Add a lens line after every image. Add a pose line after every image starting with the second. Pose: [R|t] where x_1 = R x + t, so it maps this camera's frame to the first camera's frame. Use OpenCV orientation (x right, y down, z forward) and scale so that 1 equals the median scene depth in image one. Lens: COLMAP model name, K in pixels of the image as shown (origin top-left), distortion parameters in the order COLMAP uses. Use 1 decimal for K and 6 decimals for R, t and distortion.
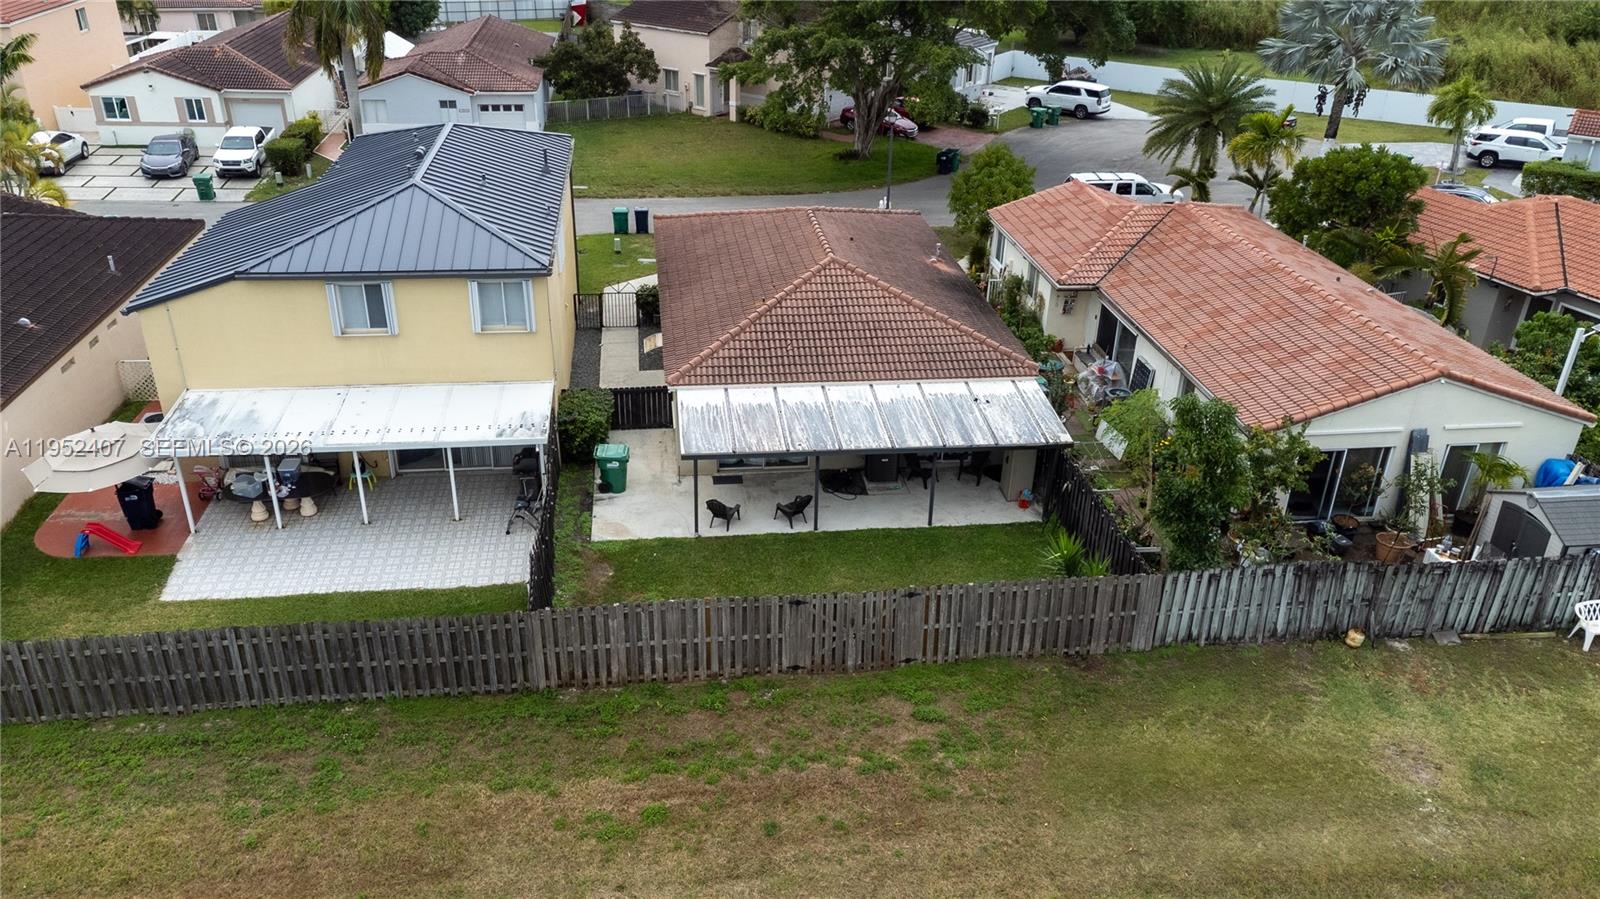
lens RADIAL K [[1198.5, 0, 800.0], [0, 1198.5, 449.5], [0, 0, 1]] dist [-0.004193, 0.084944]
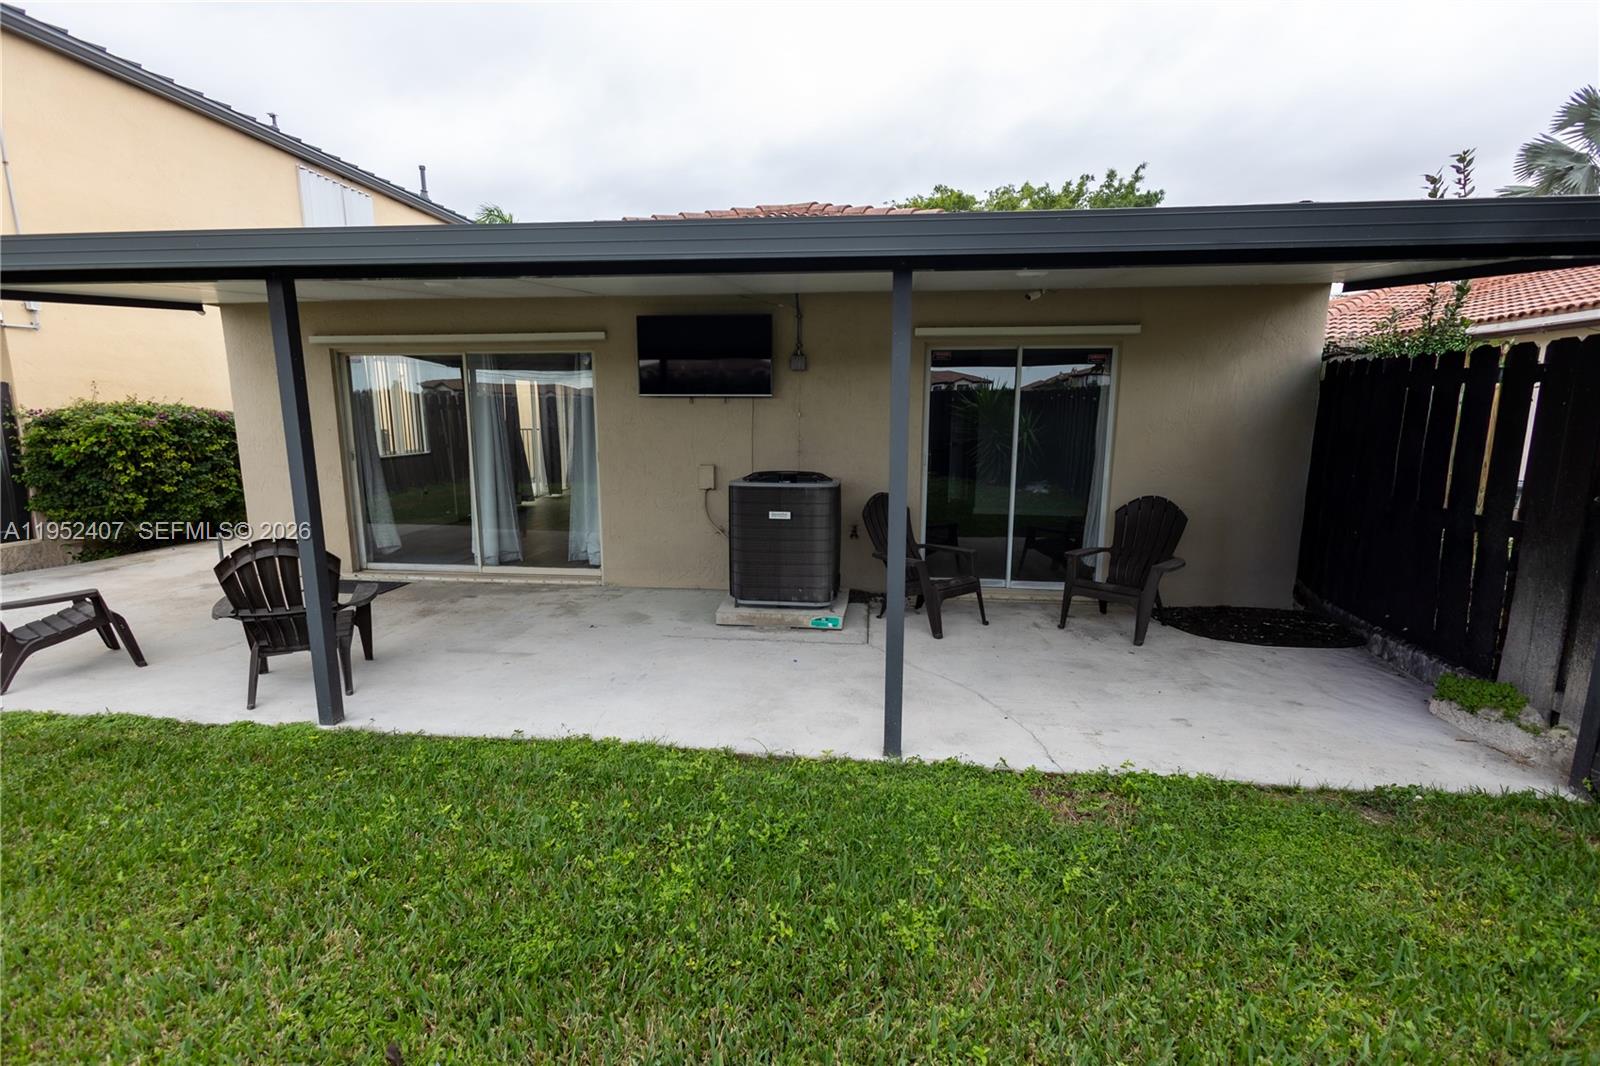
lens RADIAL K [[731.4, 0, 800.0], [0, 731.4, 533.0], [0, 0, 1]] dist [0.015666, -0.004385]
pose [[0.971309, 0.017182, -0.237198, 0.128338], [-0.089678, 0.950220, -0.298394, 0.069971], [0.220263, 0.311104, 0.924499, 0.933065]]
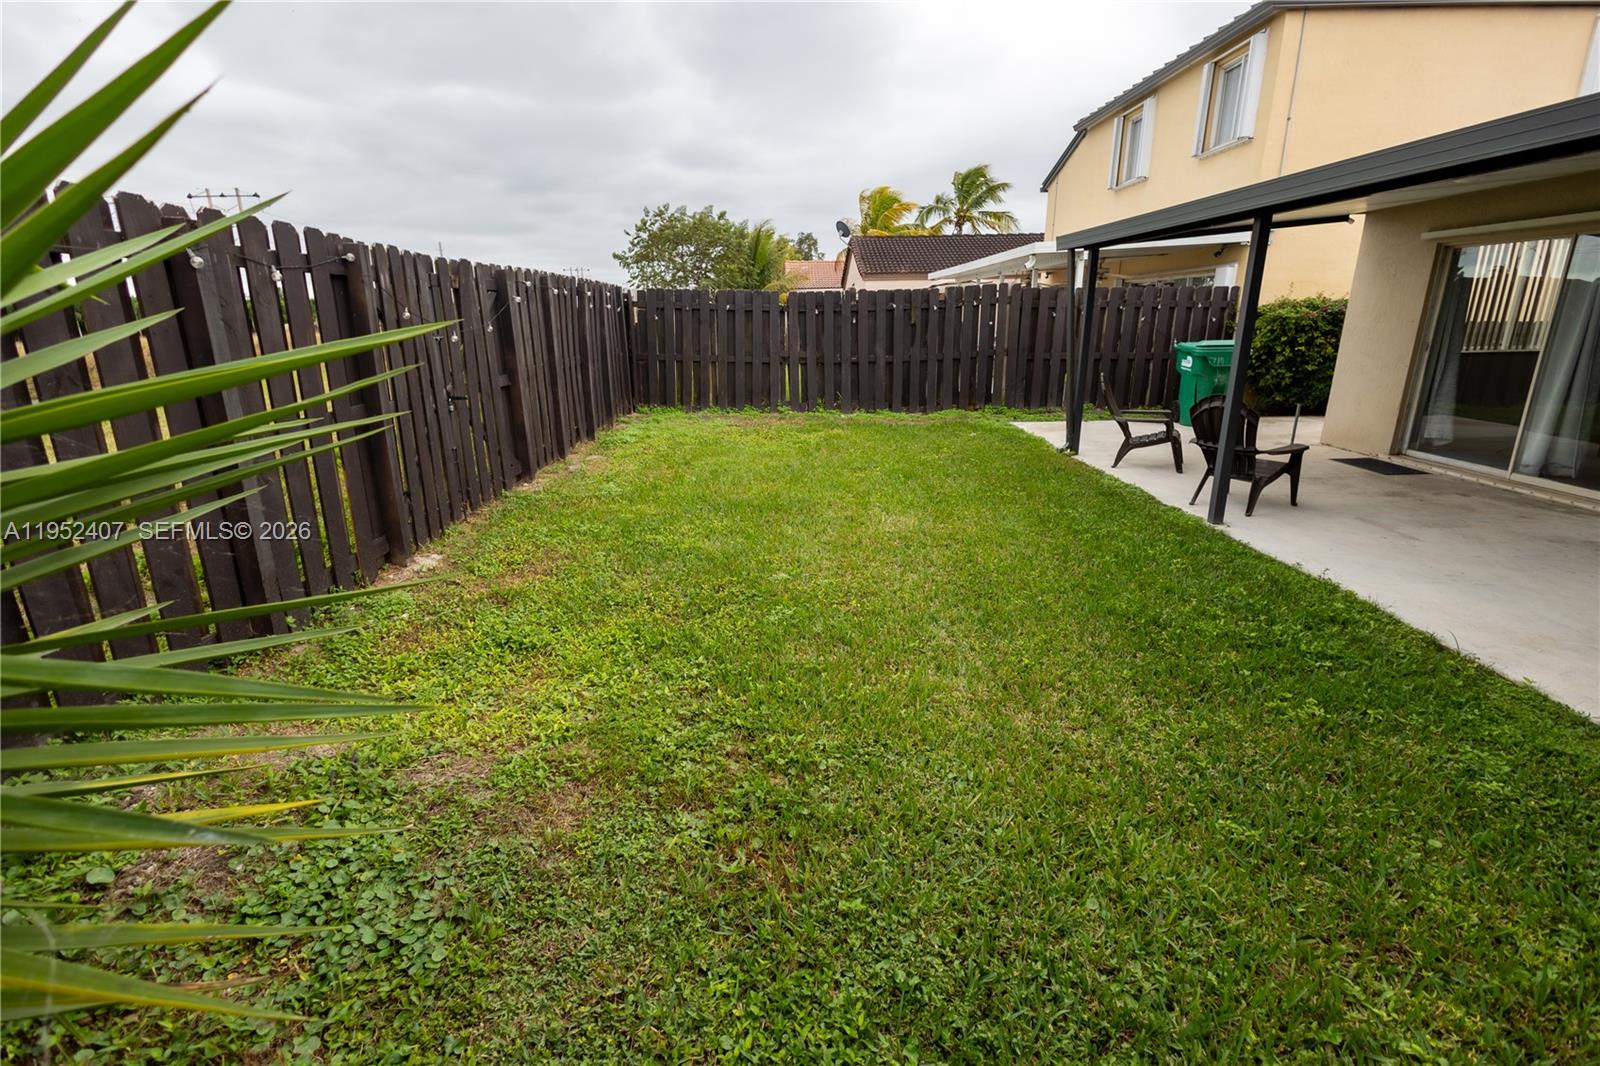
lens RADIAL K [[760.4, 0, 800.0], [0, 760.4, 533.0], [0, 0, 1]] dist [0.015867, -0.004365]
pose [[-0.105686, 0.257626, -0.960447, 0.224624], [-0.444862, 0.851565, 0.277372, 0.065389], [0.889341, 0.456581, 0.024610, 0.944701]]
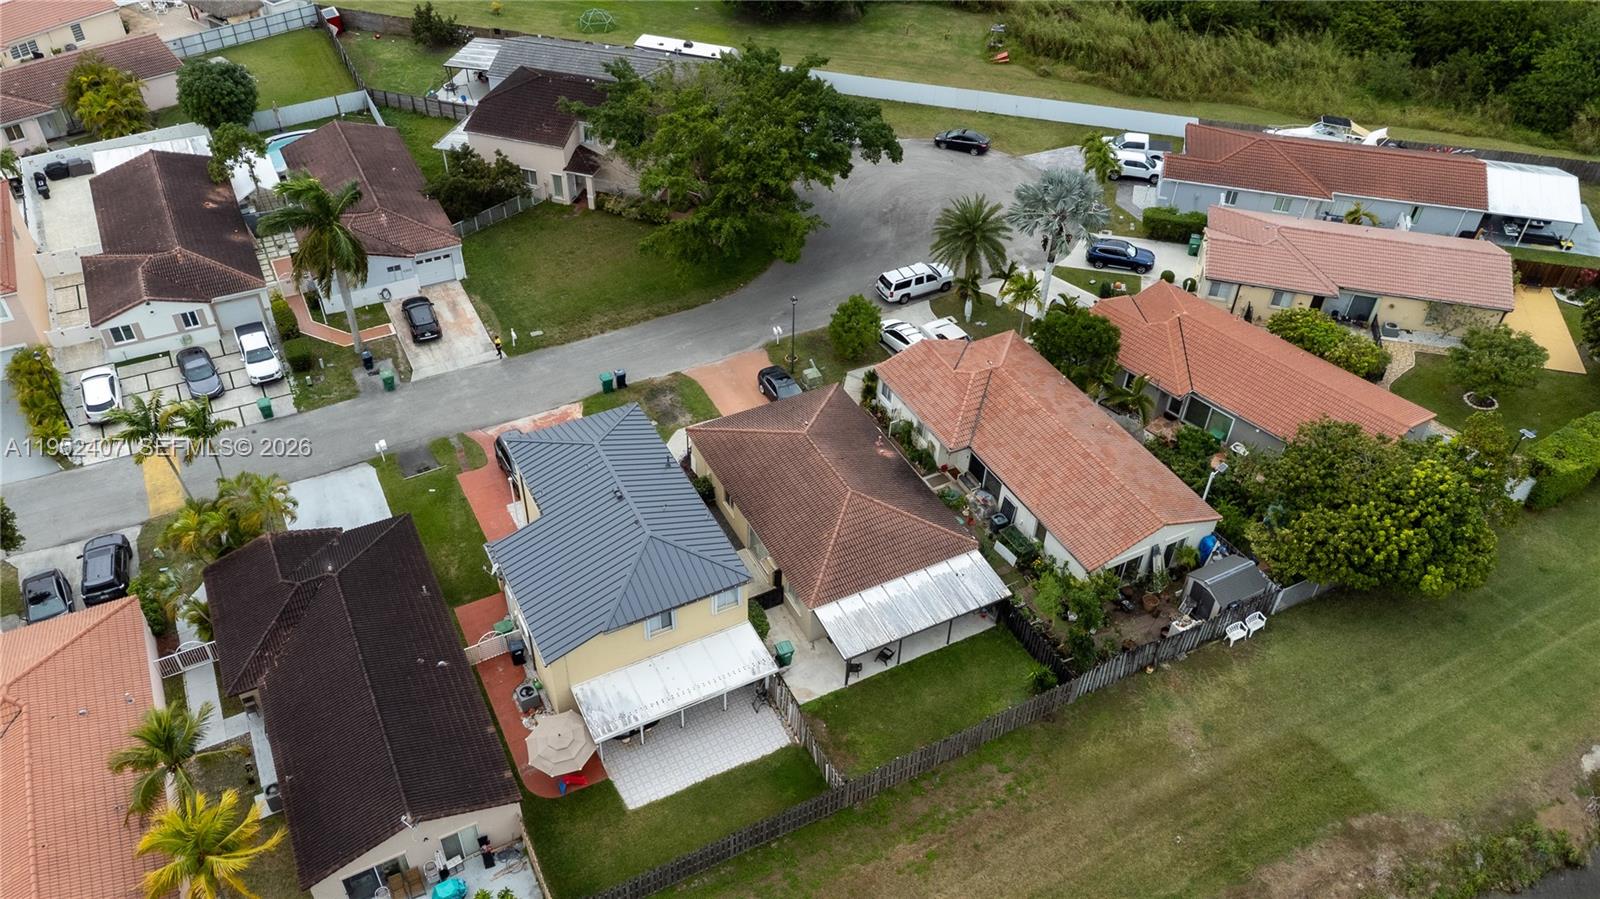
lens RADIAL K [[1237.6, 0, 802.6], [0, 1237.6, 409.7], [0, 0, 1]] dist [0.002976, 0.082414]
pose [[0.936652, -0.212919, 0.278116, -0.643662], [0.146005, 0.959093, 0.242534, -0.896854], [-0.318379, -0.186563, 0.929424, -0.811209]]
